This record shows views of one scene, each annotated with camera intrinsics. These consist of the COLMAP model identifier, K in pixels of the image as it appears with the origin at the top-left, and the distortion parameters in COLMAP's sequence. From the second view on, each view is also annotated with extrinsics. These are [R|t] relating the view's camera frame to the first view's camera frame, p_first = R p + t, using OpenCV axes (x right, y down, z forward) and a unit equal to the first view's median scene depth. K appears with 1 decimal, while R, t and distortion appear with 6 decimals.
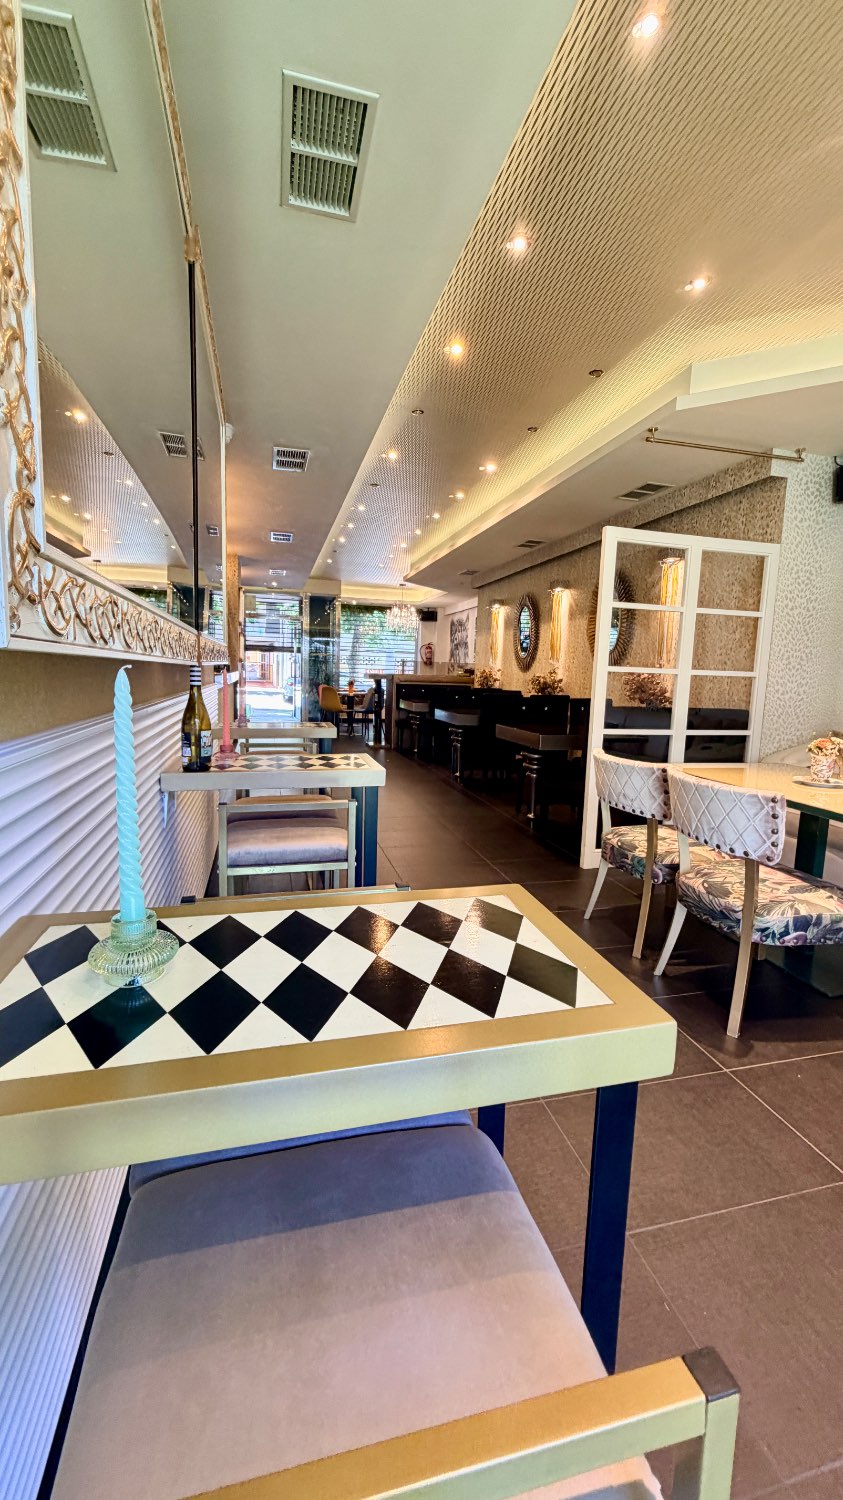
lens RADIAL K [[598.3, 0, 420.1], [0, 598.3, 743.6], [0, 0, 1]] dist [0.002565, -0.000136]
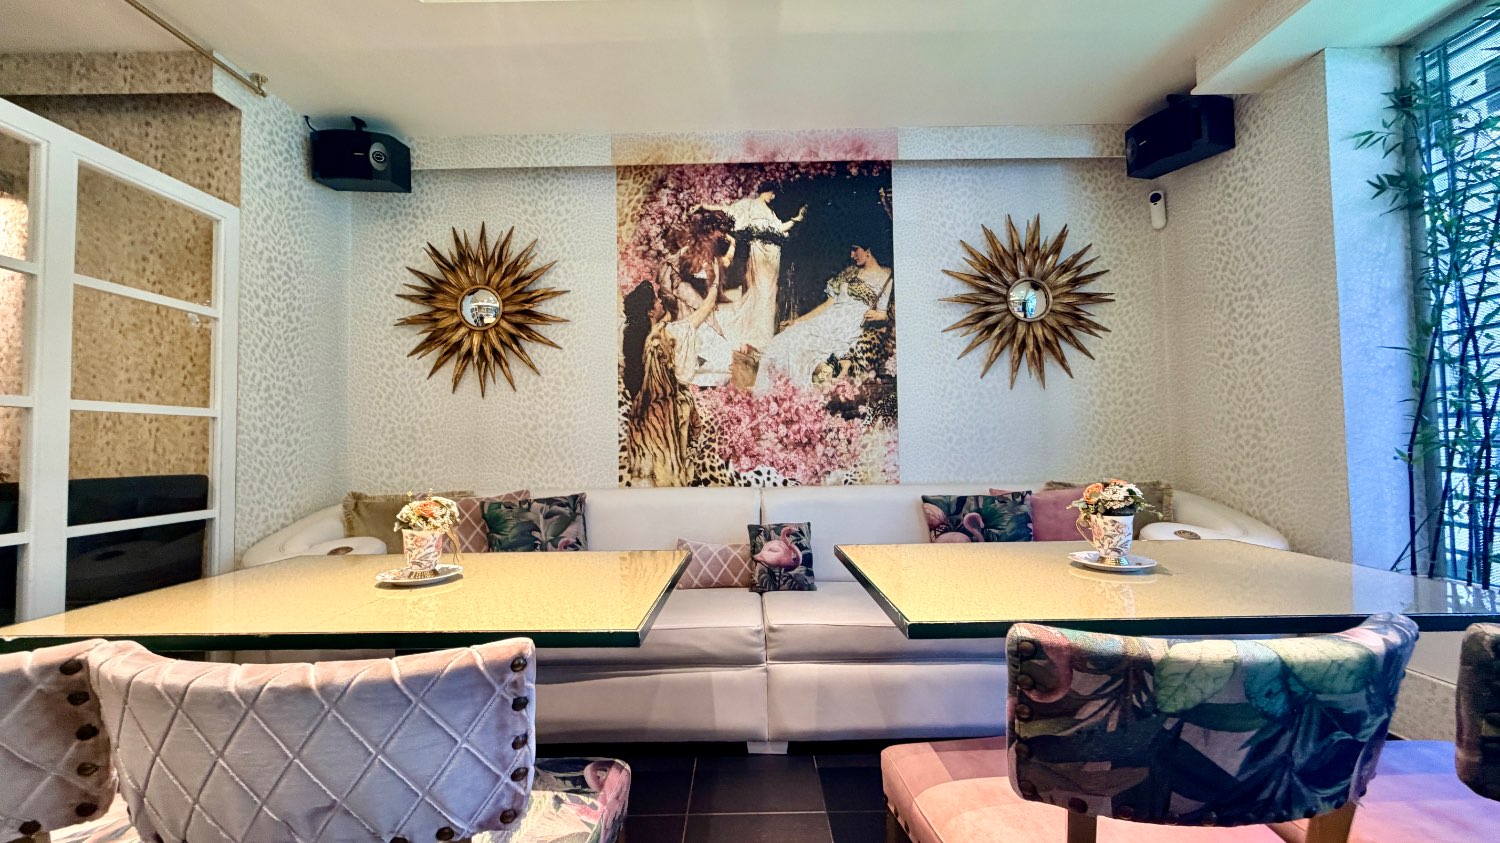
lens RADIAL K [[598.3, 0, 744.4], [0, 598.3, 420.0], [0, 0, 1]] dist [0.002565, -0.000136]
pose [[0.250273, 0.004342, 0.968166, 0.123994], [0.139661, 0.989369, -0.040539, -0.012541], [-0.958049, 0.145361, 0.247006, 0.364922]]
